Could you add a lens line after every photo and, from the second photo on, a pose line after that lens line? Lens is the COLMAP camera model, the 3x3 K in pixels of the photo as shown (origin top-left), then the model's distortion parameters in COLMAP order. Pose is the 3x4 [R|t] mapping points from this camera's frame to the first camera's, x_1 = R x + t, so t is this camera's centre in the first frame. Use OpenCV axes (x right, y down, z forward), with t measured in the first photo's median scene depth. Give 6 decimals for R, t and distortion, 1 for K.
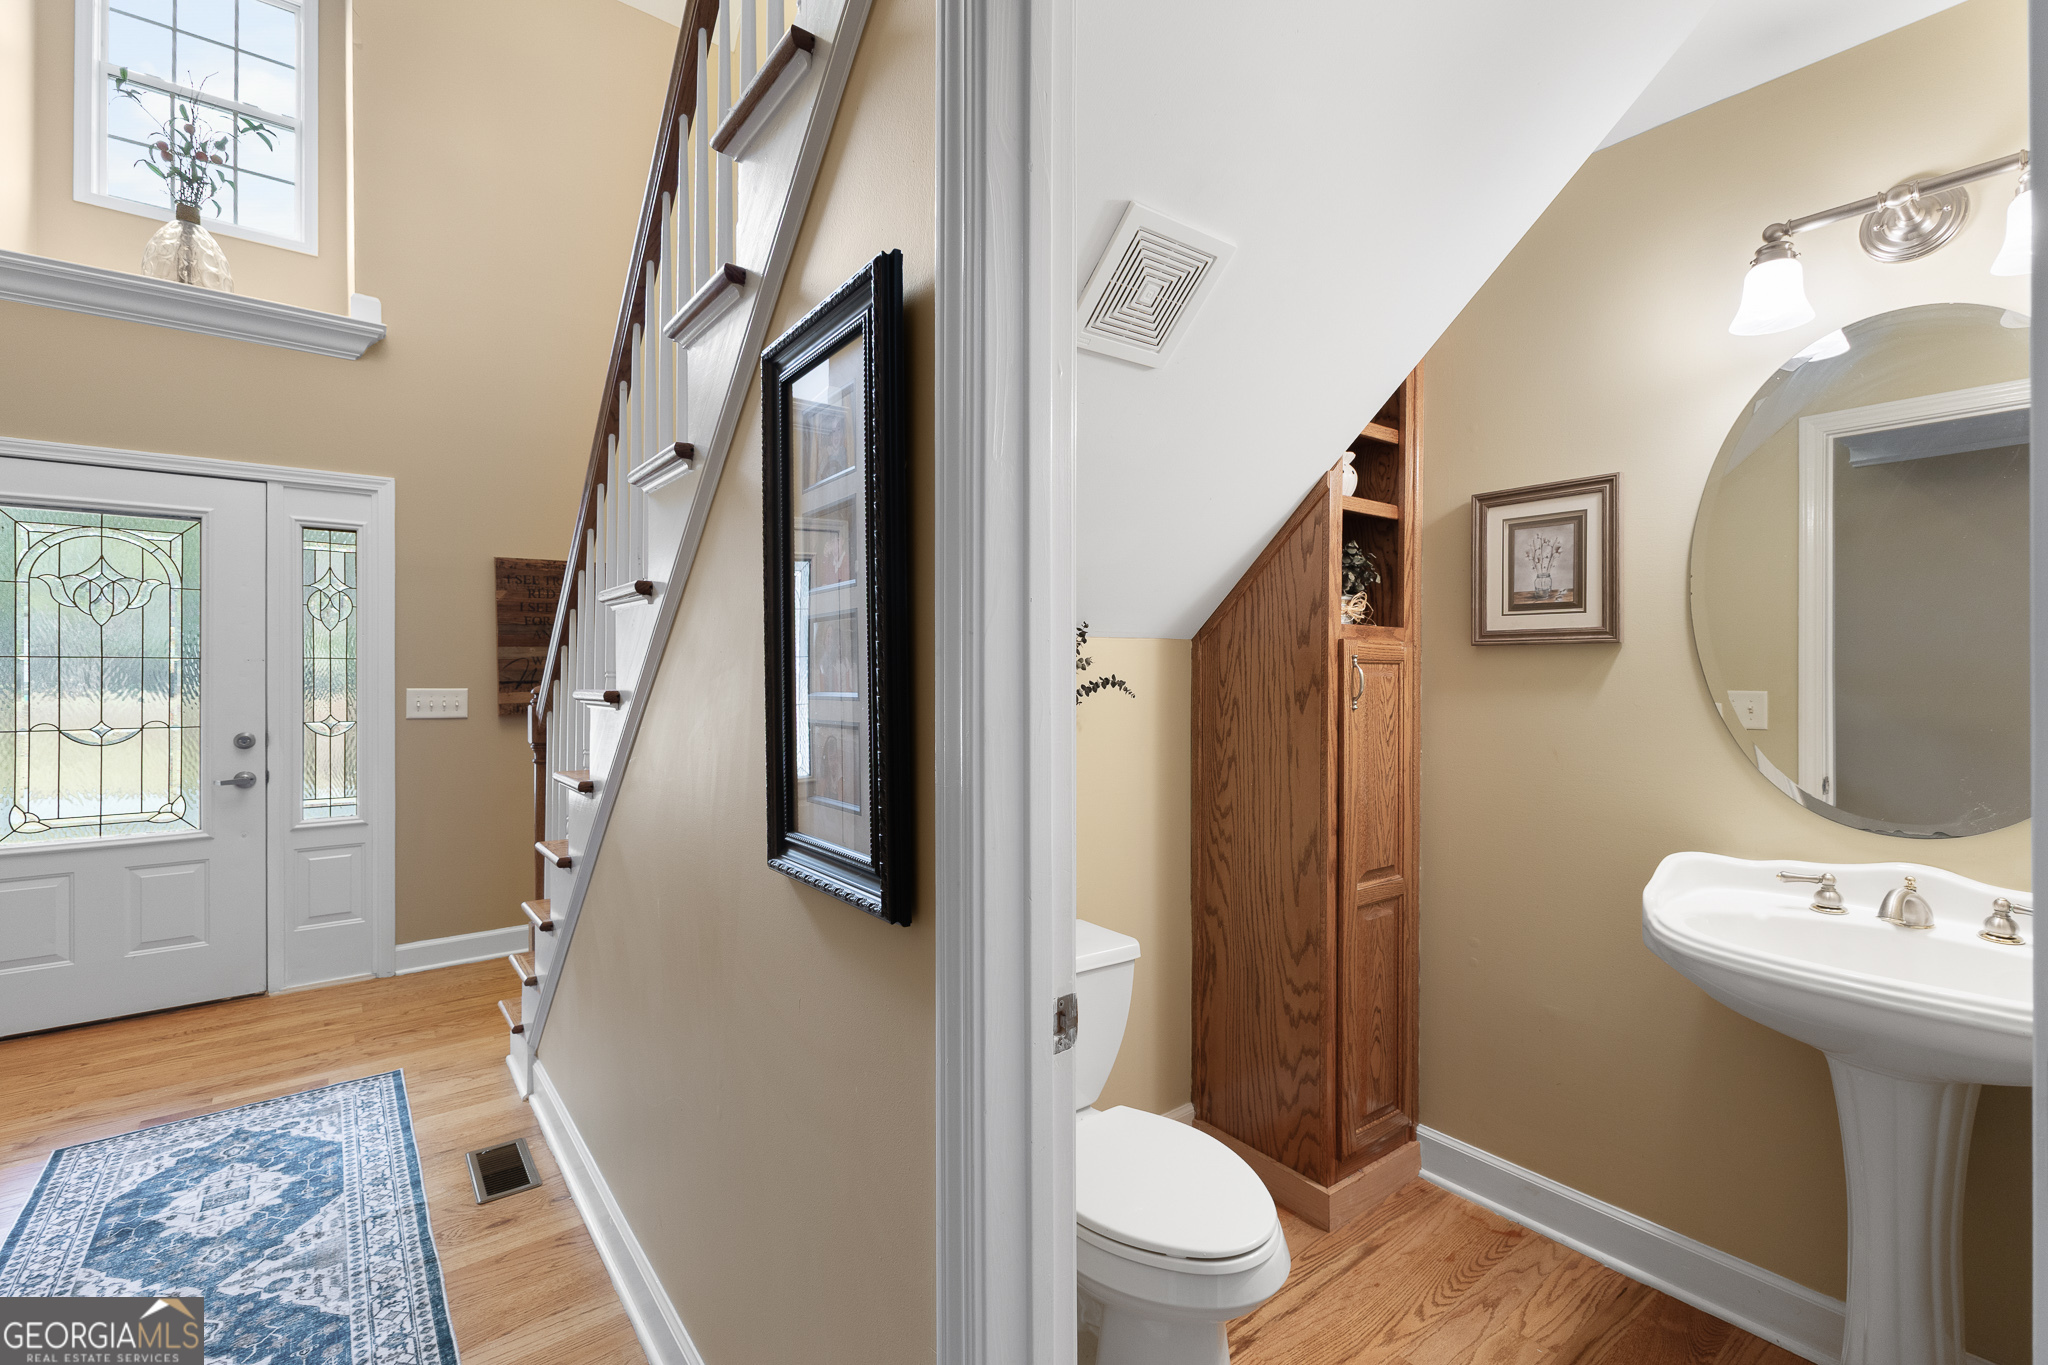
lens RADIAL K [[882.4, 0, 1030.6], [0, 882.4, 668.0], [0, 0, 1]] dist [0.011702, -0.004321]
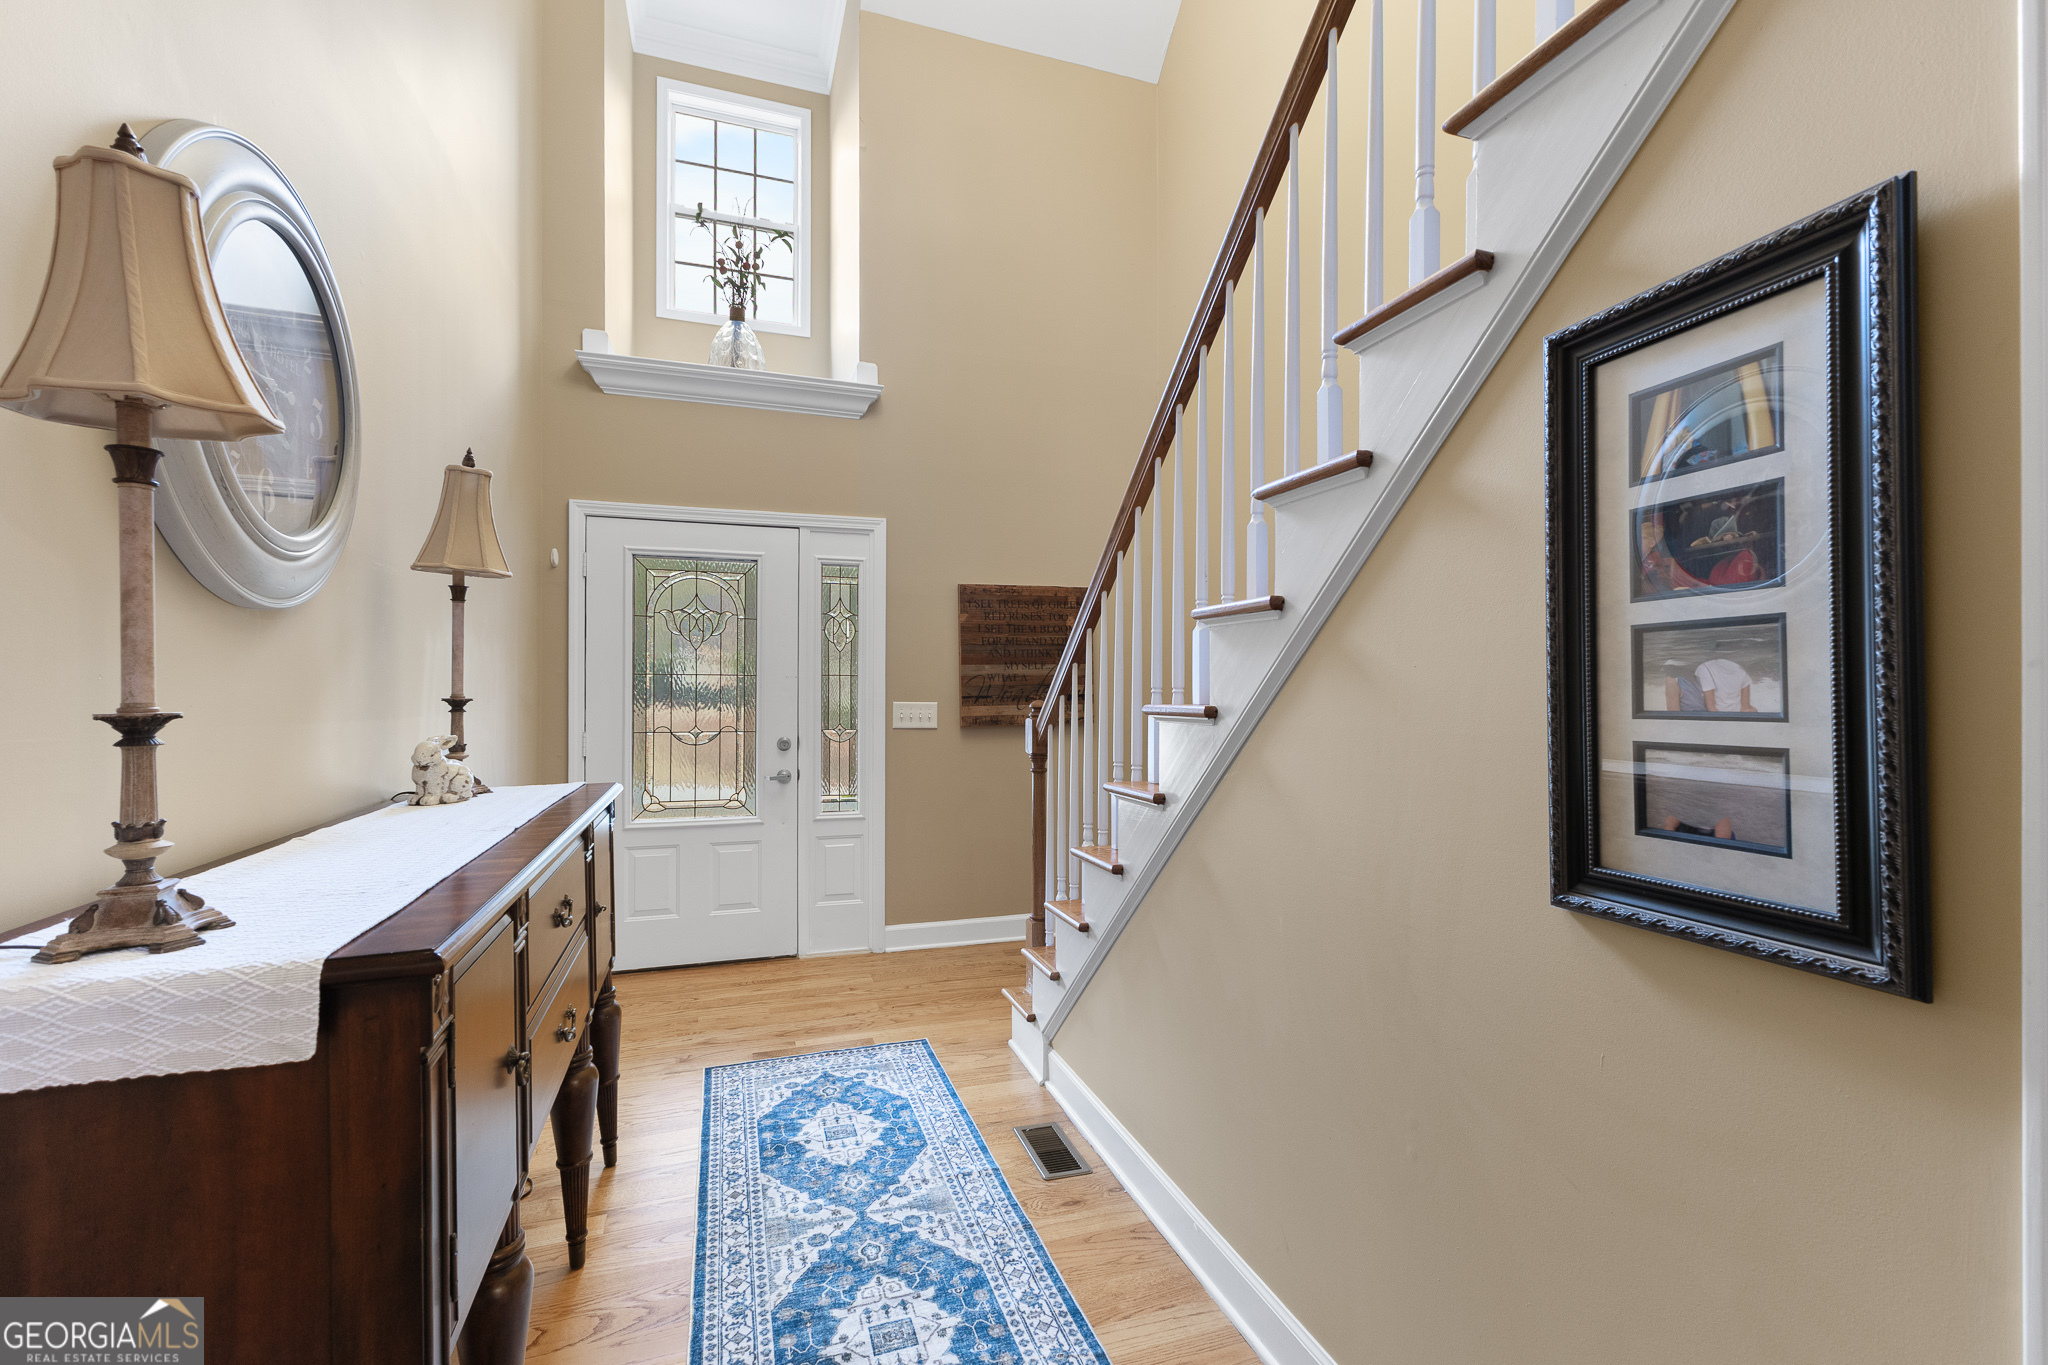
lens RADIAL K [[882.4, 0, 1023.0], [0, 882.4, 683.5], [0, 0, 1]] dist [0.011702, -0.004321]
pose [[0.939222, 0.001686, -0.343306, -0.223022], [-0.002335, 0.999996, -0.001477, 0.000875], [0.343303, 0.002189, 0.939222, -0.018062]]
